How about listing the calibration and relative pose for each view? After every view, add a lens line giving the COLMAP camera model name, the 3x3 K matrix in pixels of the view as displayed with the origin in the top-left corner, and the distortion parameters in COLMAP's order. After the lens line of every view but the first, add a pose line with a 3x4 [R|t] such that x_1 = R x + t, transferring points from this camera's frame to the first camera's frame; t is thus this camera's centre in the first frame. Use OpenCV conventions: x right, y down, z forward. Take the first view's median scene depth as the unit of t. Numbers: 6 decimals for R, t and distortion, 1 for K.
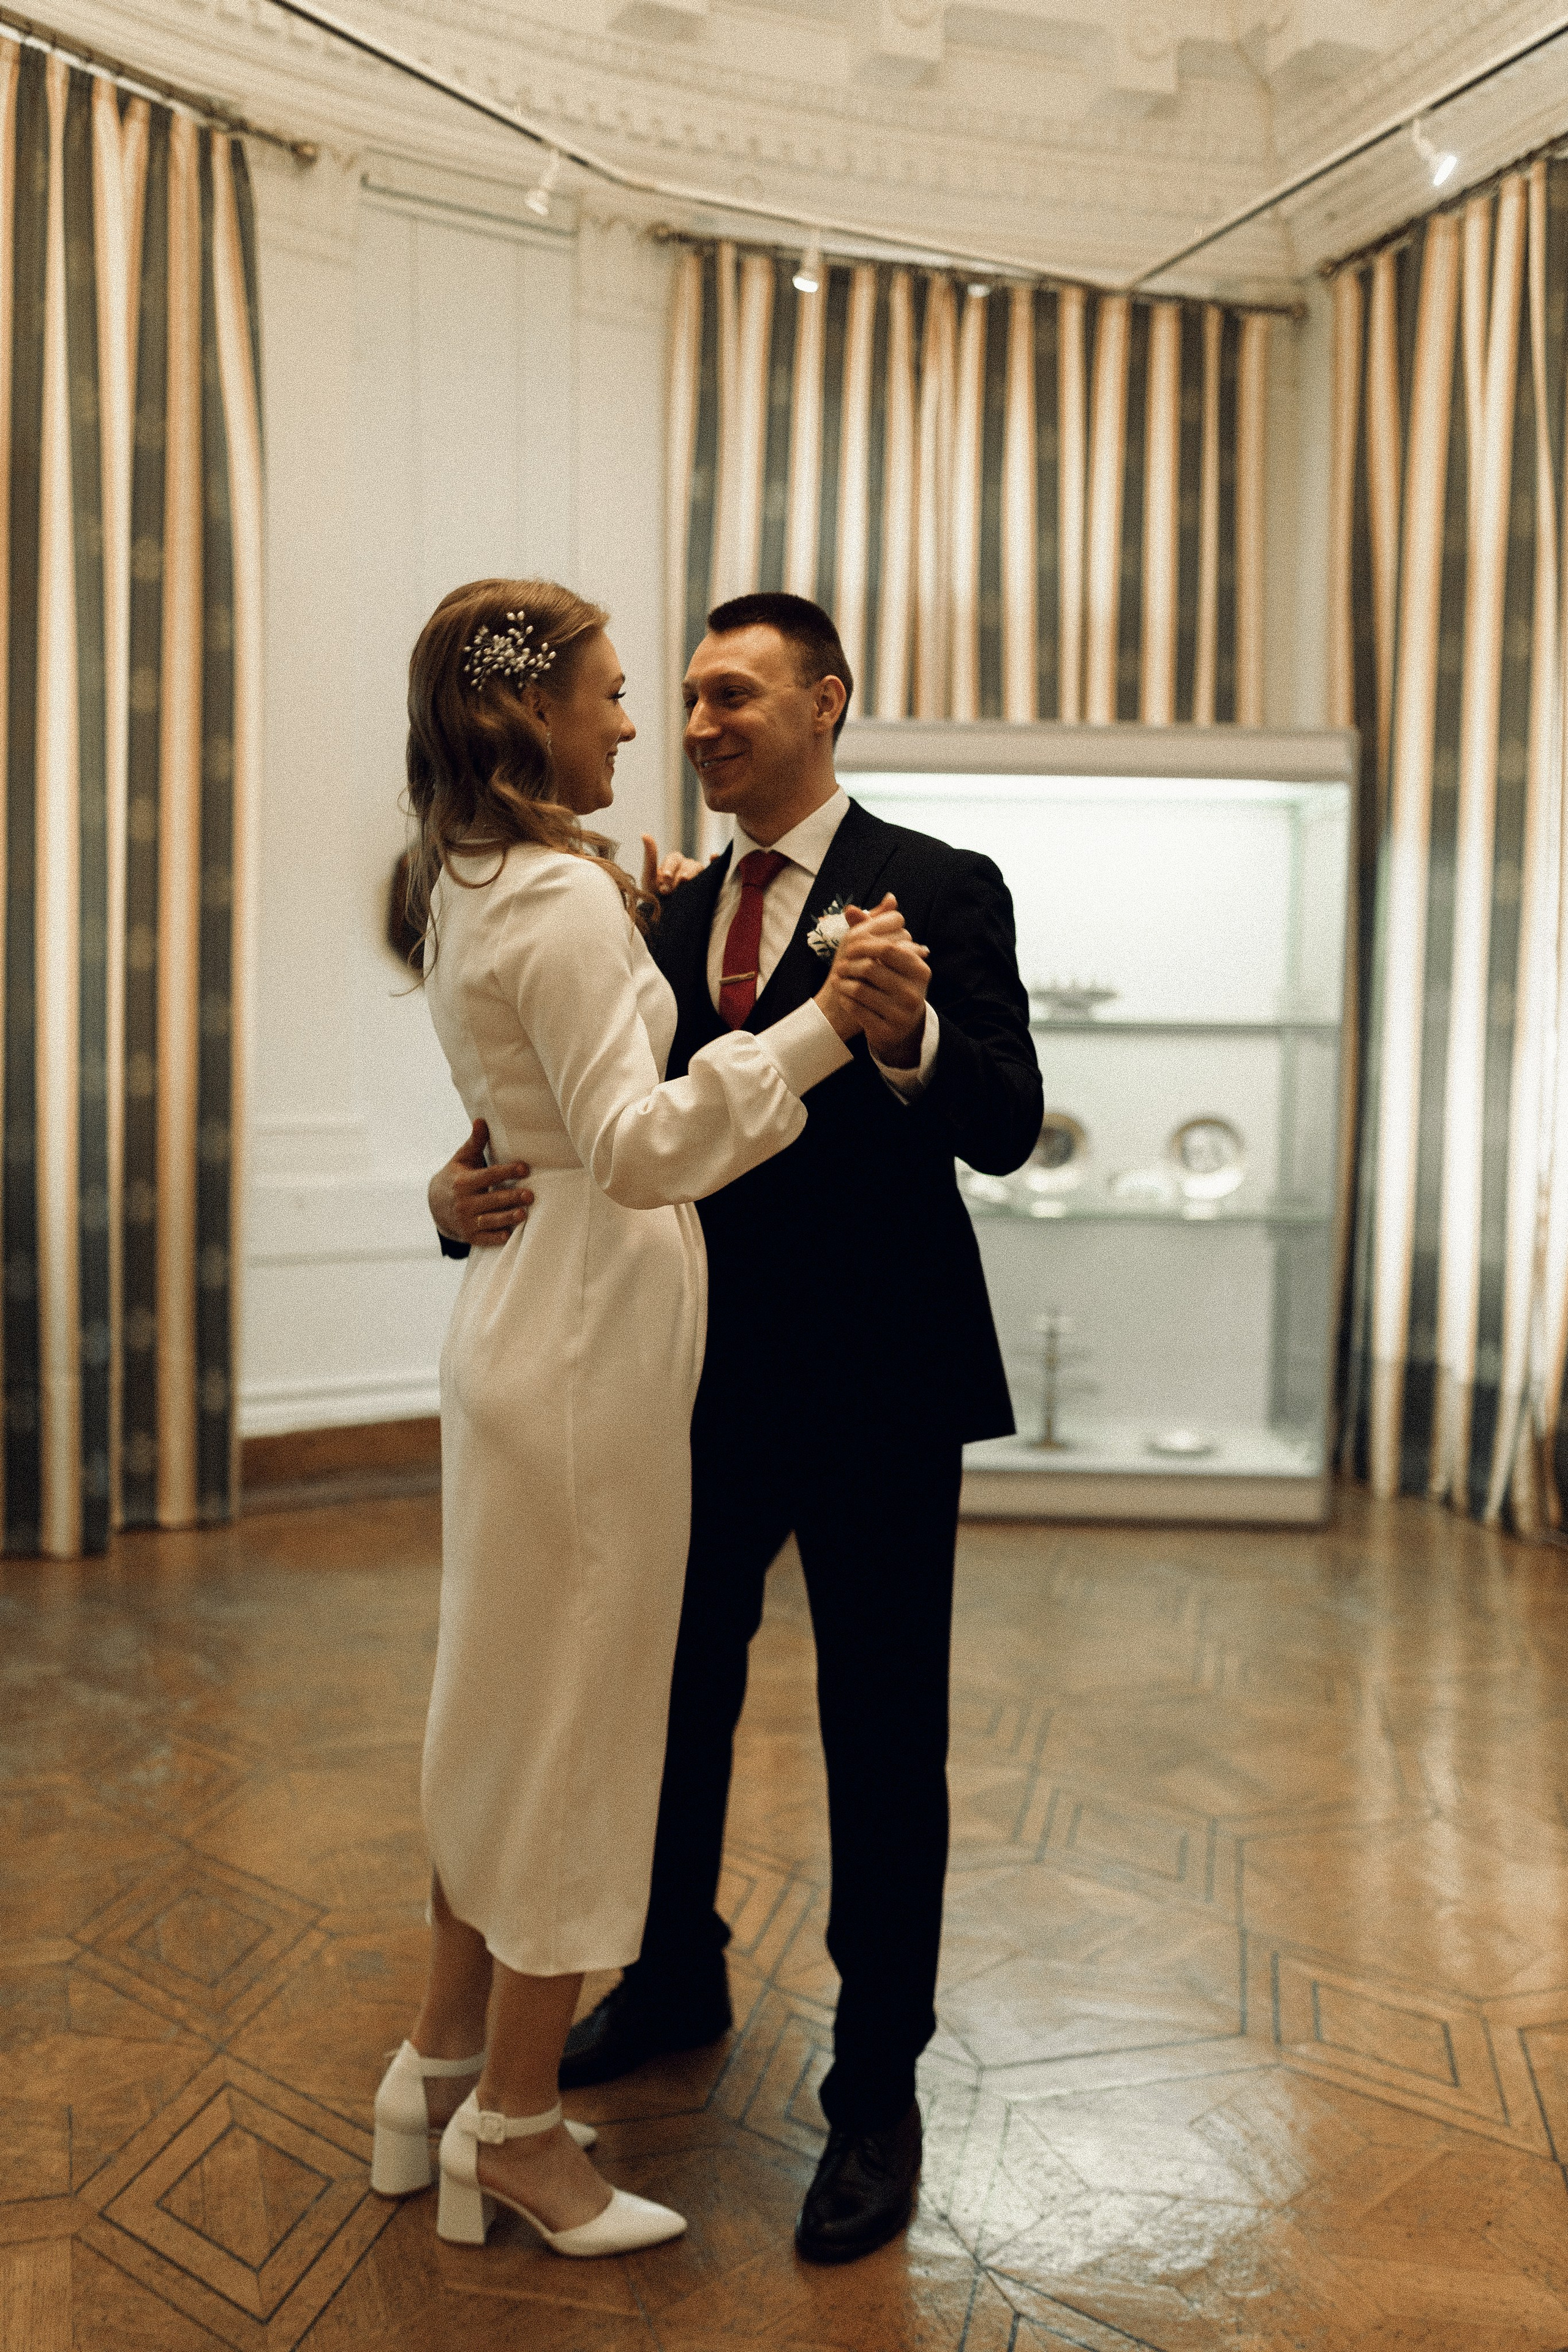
lens RADIAL K [[2252.8, 0, 784.0], [0, 2252.8, 1176.0], [0, 0, 1]] dist [-0.000762, 0.024395]
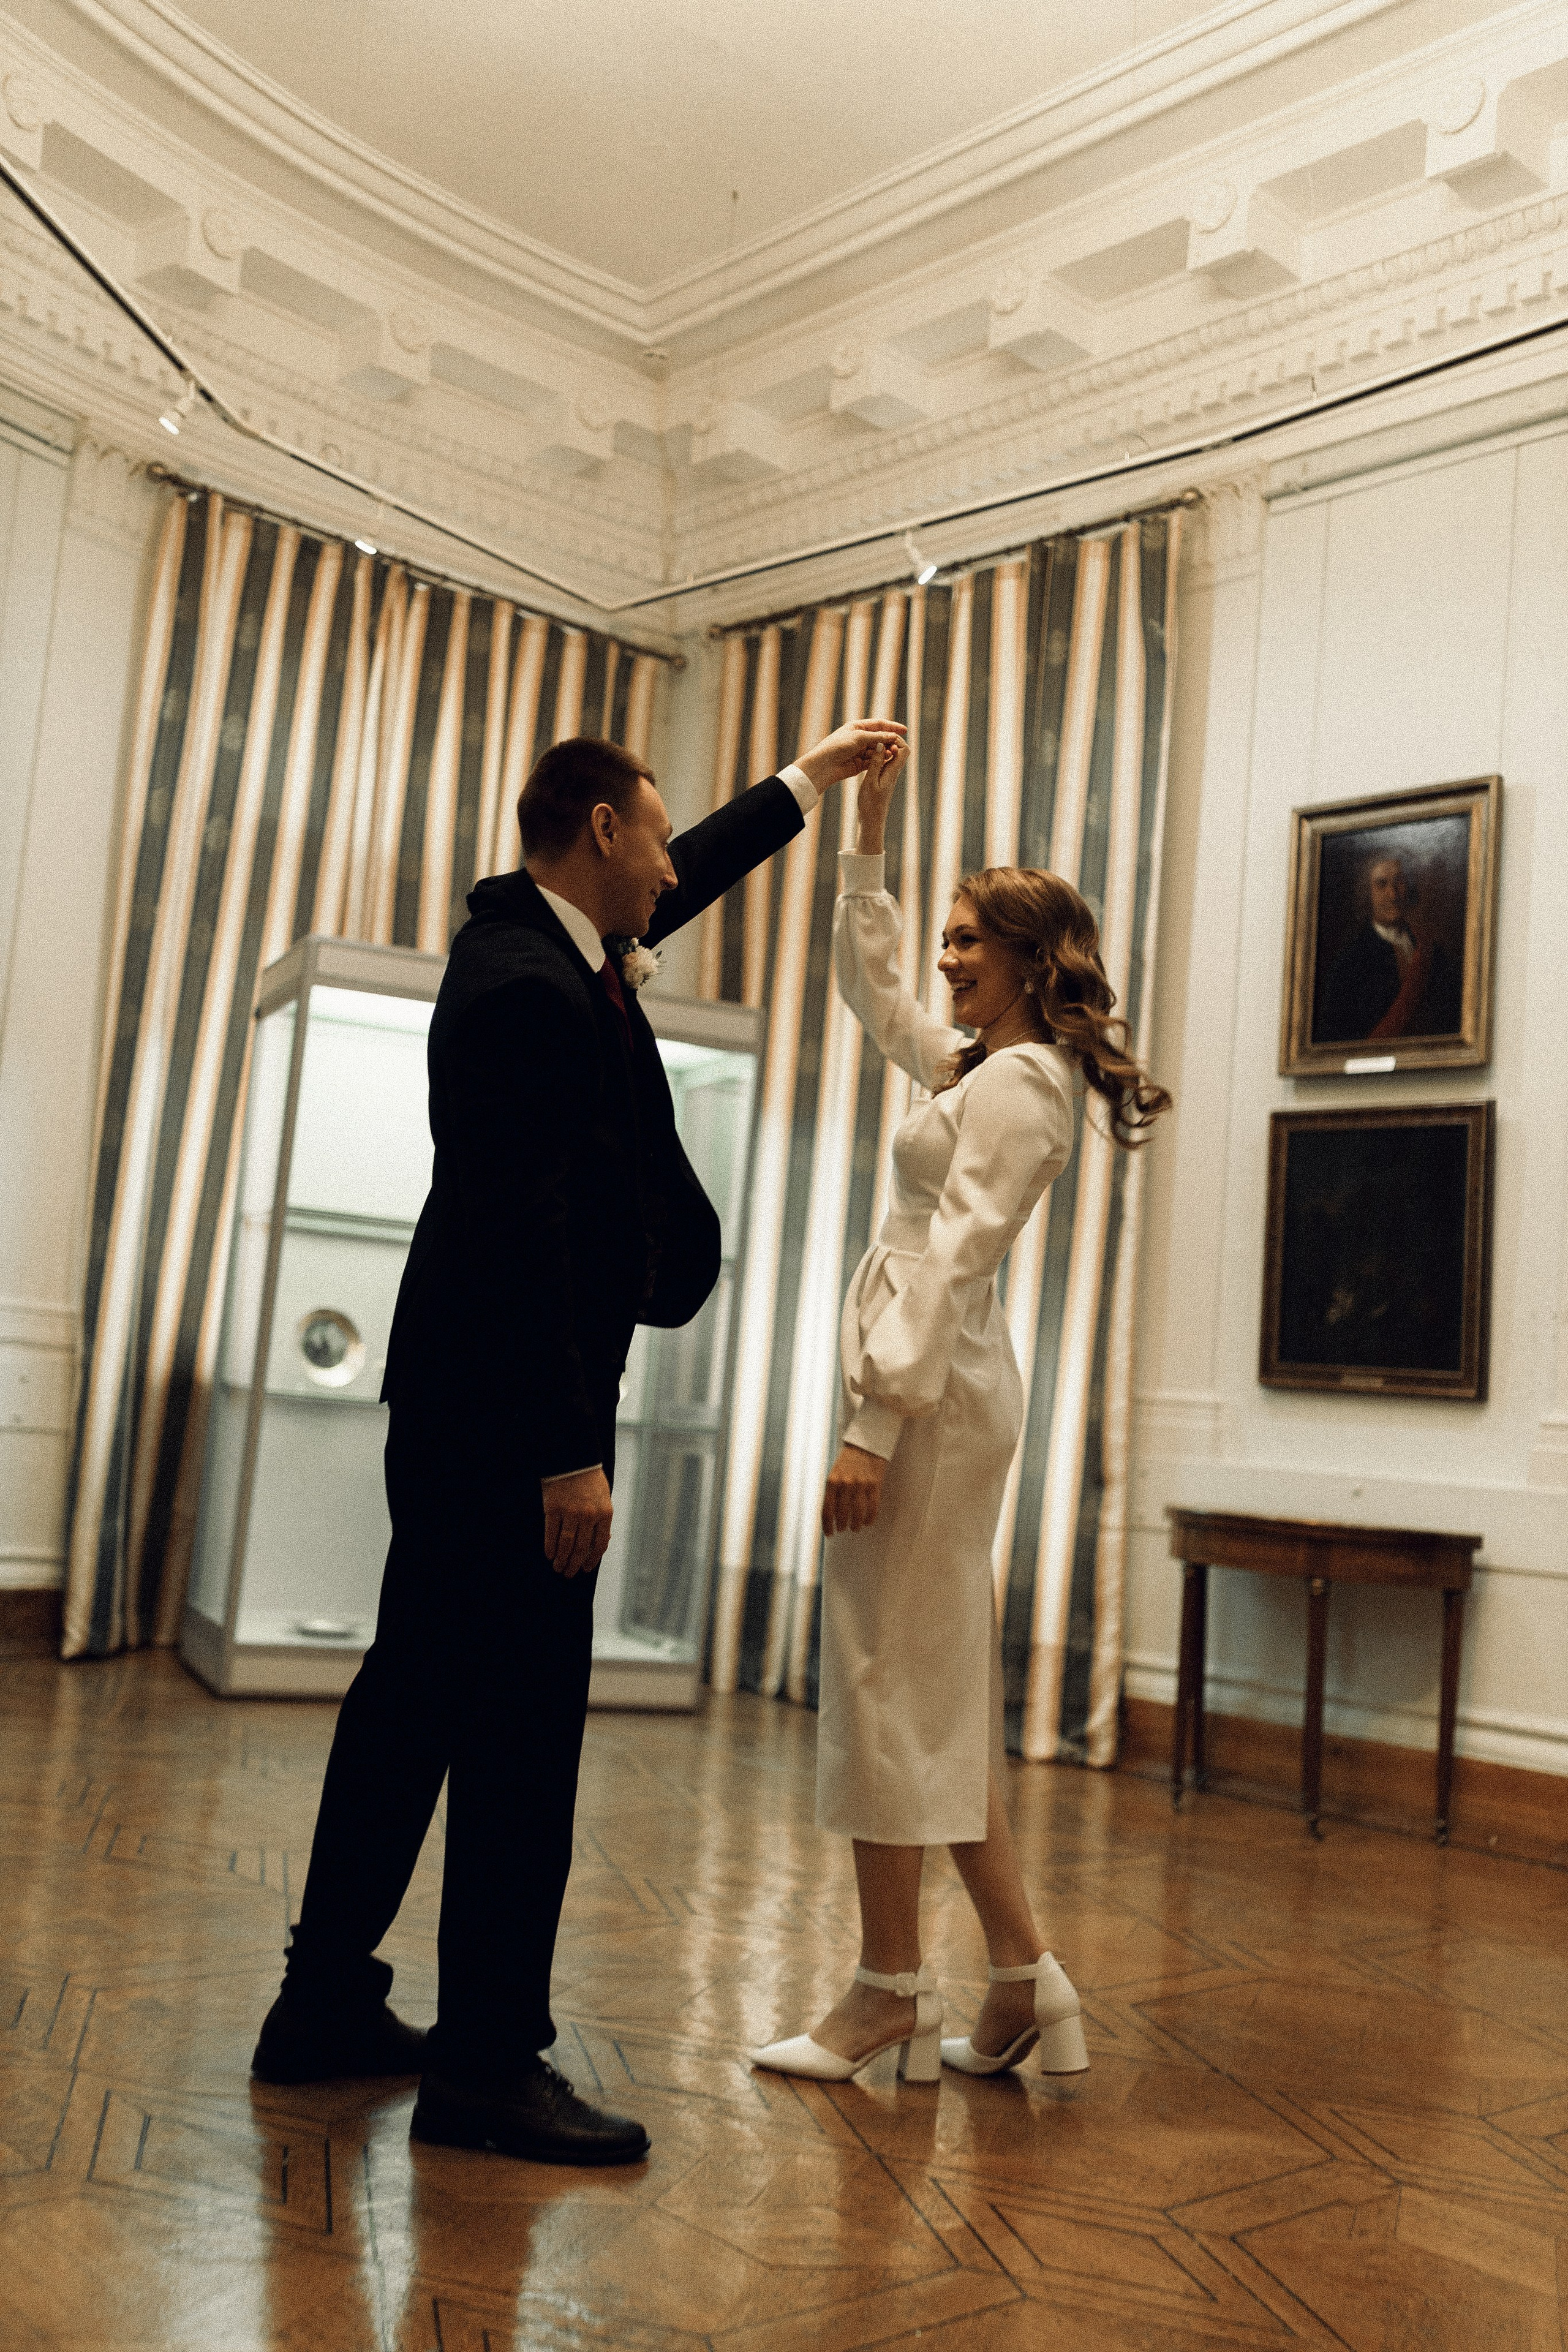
lens RADIAL K [[2252.8, 0, 784.0], [0, 2252.8, 1176.0], [0, 0, 1]] dist [-0.000762, 0.024395]
pose [[0.908397, 0.104886, 0.404739, -0.185473], [-0.047006, 0.987506, -0.150406, 0.056939], [-0.415457, 0.117603, 0.901978, -0.043472]]
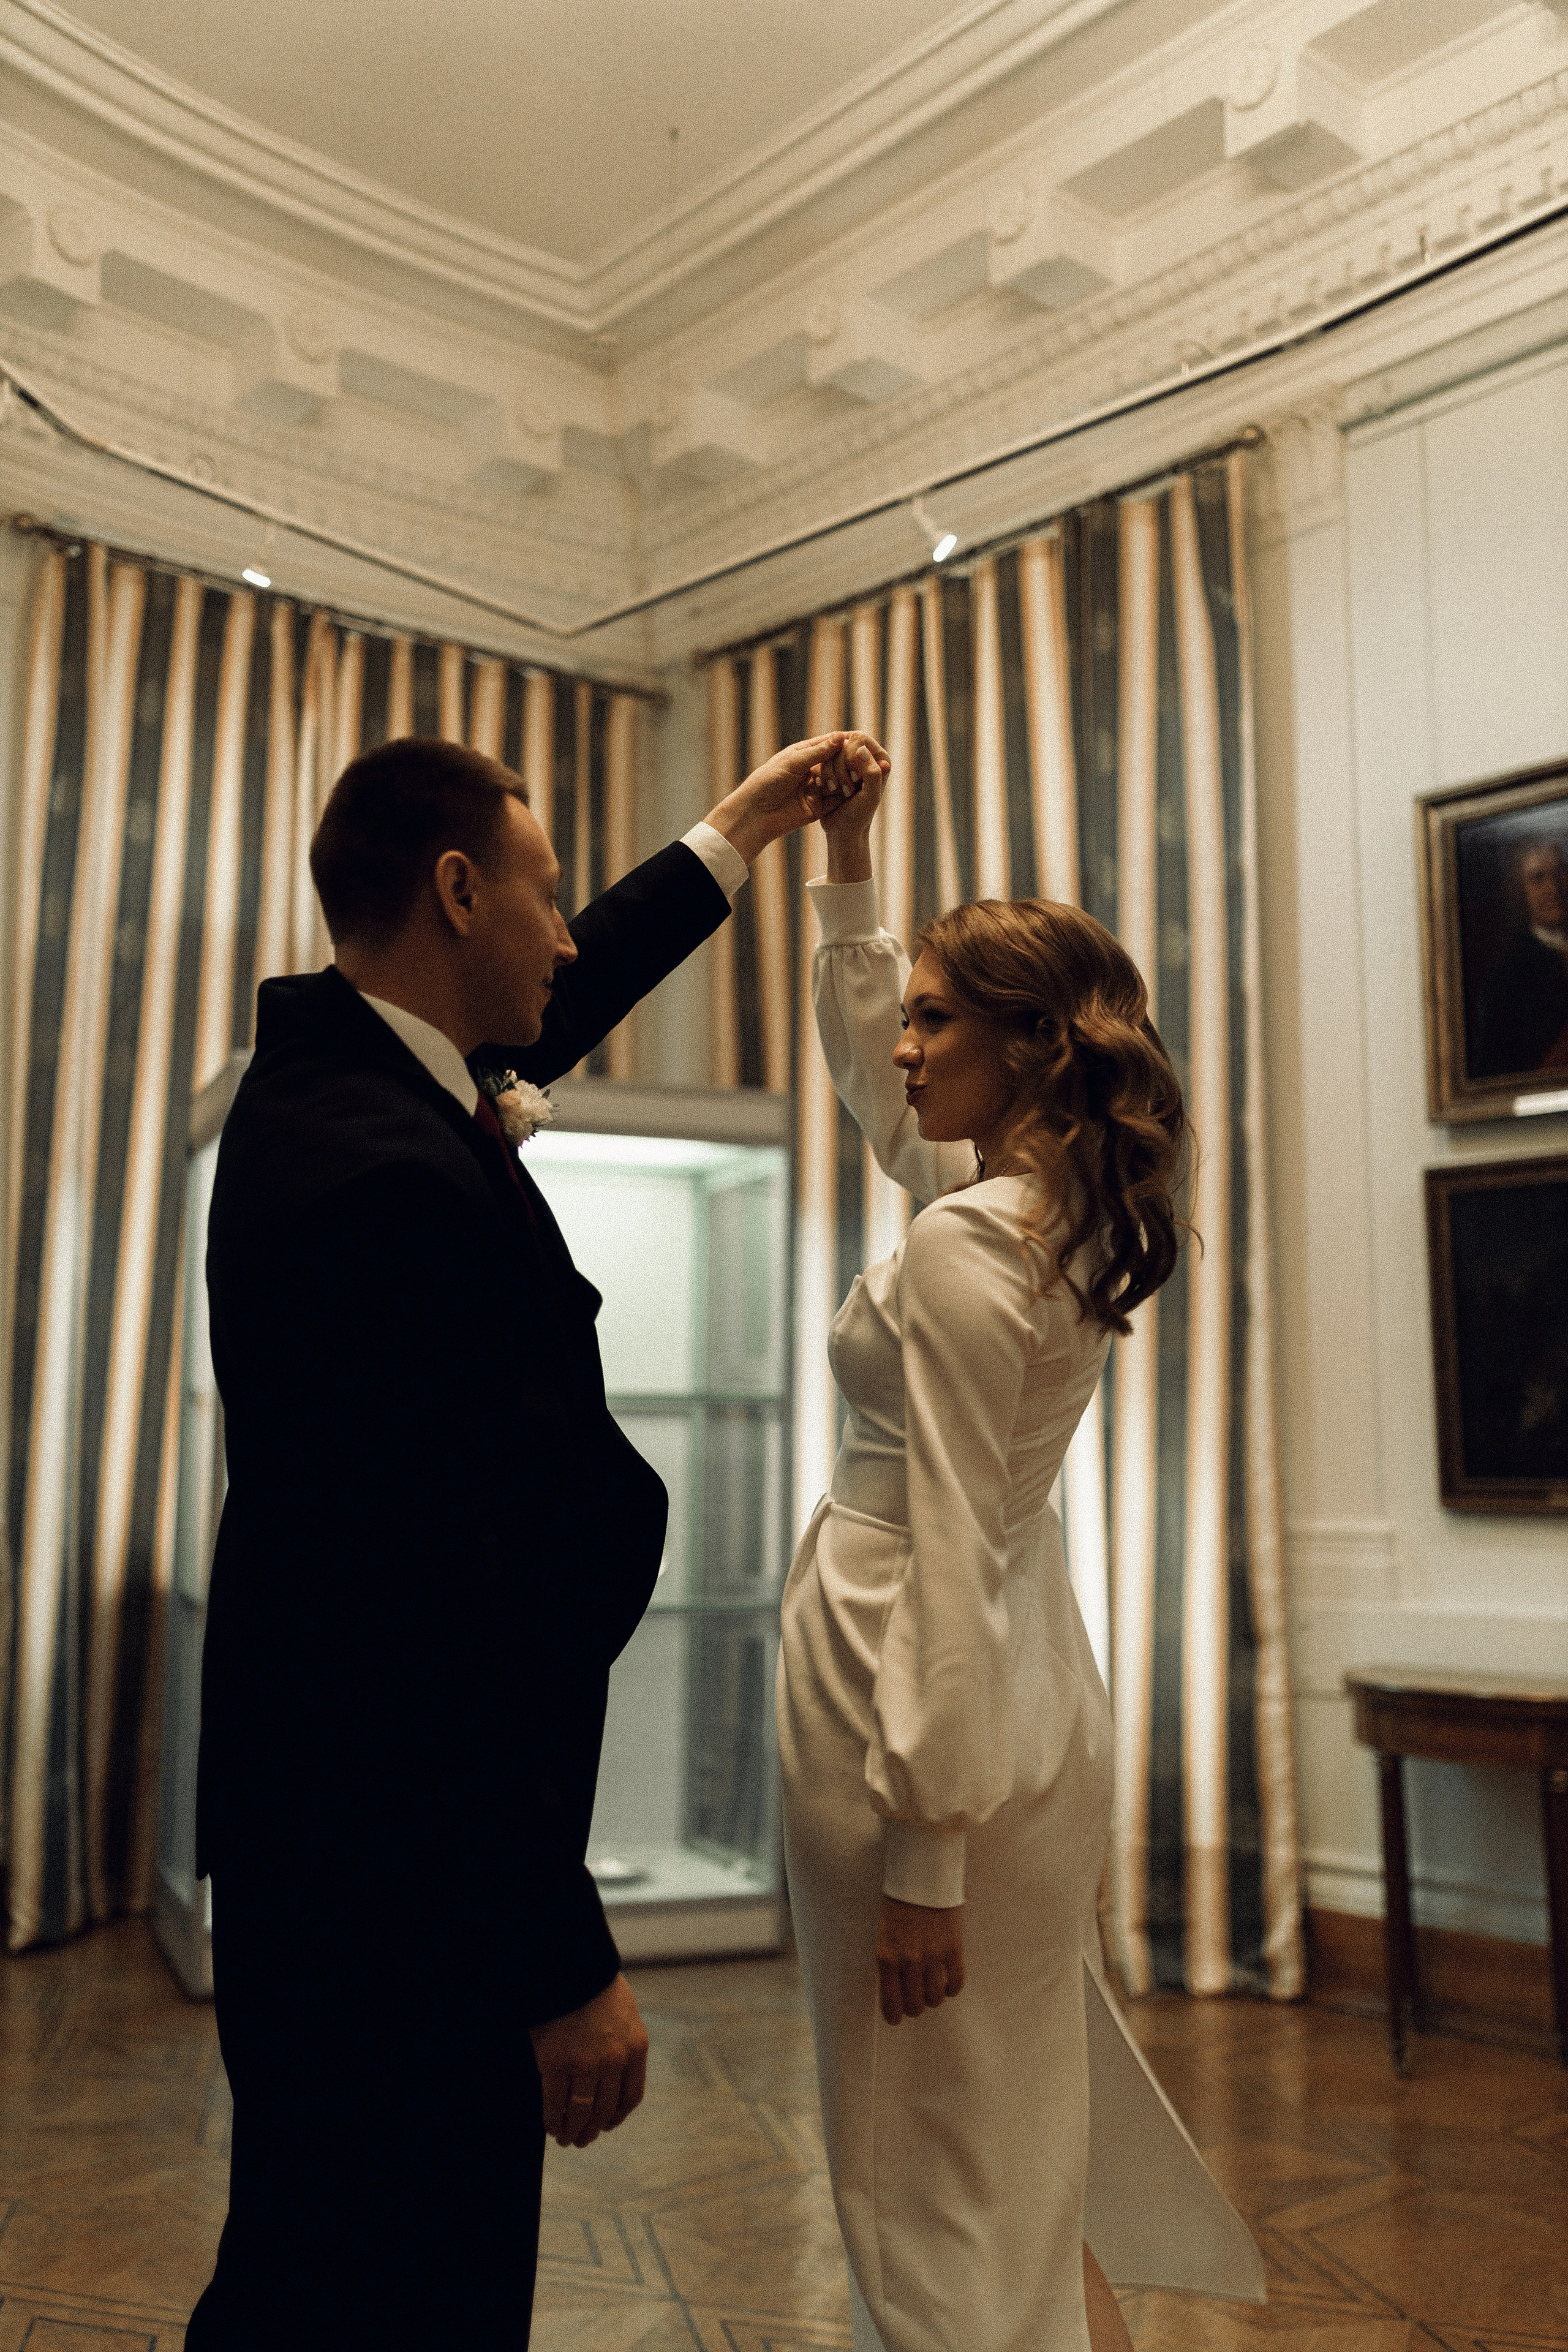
lens RADIAL K [[2252.8, 0, 784.0], [0, 2252.8, 1176.0], [0, 0, 1]] dist [-0.000762, 0.024395]
pose [[0.922676, 0.037198, 0.383777, -0.112949], [0.033620, 0.983783, -0.176184, 0.007434], [-0.384107, 0.175463, 0.906463, 0.114365]]
